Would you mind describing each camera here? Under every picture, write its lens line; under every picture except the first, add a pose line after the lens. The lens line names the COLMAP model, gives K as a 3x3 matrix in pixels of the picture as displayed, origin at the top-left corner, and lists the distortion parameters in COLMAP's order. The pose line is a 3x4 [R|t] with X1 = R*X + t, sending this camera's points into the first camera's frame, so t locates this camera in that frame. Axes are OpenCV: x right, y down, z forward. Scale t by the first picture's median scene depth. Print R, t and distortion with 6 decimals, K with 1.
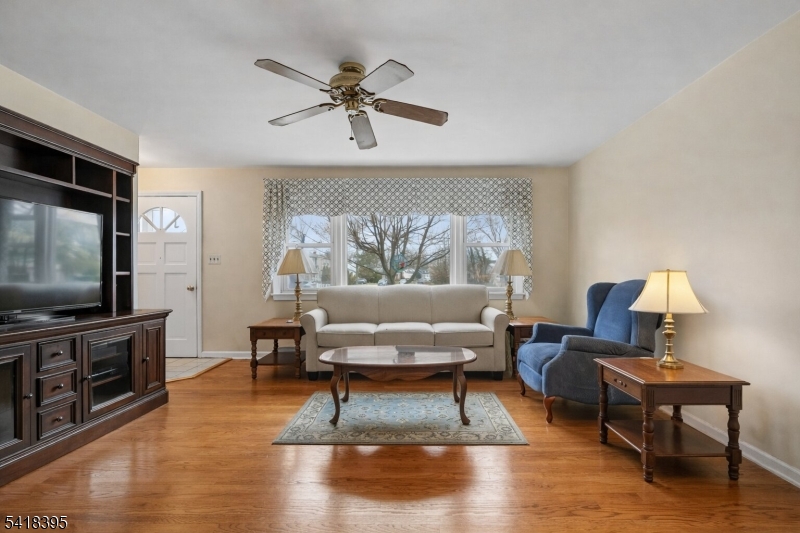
lens RADIAL K [[366.0, 0, 401.7], [0, 366.0, 271.6], [0, 0, 1]] dist [-0.001166, 0.001417]
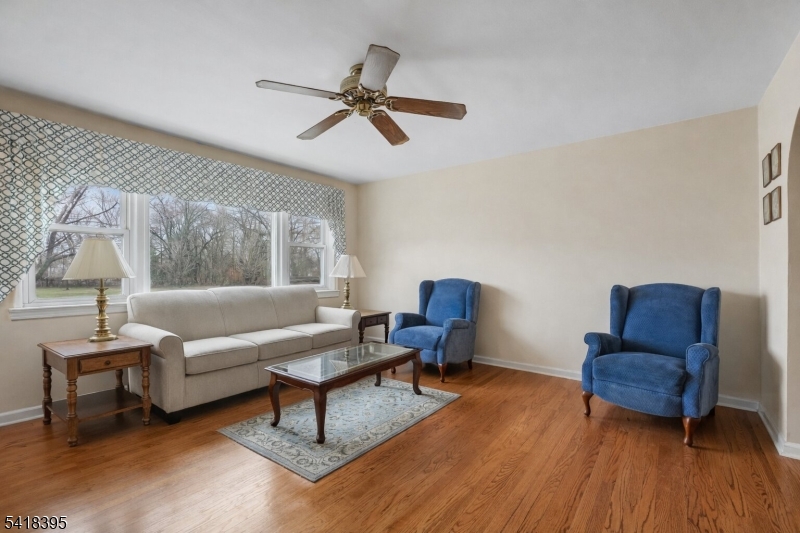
lens RADIAL K [[366.0, 0, 399.8], [0, 366.0, 271.2], [0, 0, 1]] dist [-0.001166, 0.001417]
pose [[0.637033, 0.010032, 0.770771, -0.451243], [-0.011624, 0.999927, -0.003407, -0.003915], [-0.770749, -0.006789, 0.637103, 0.161602]]
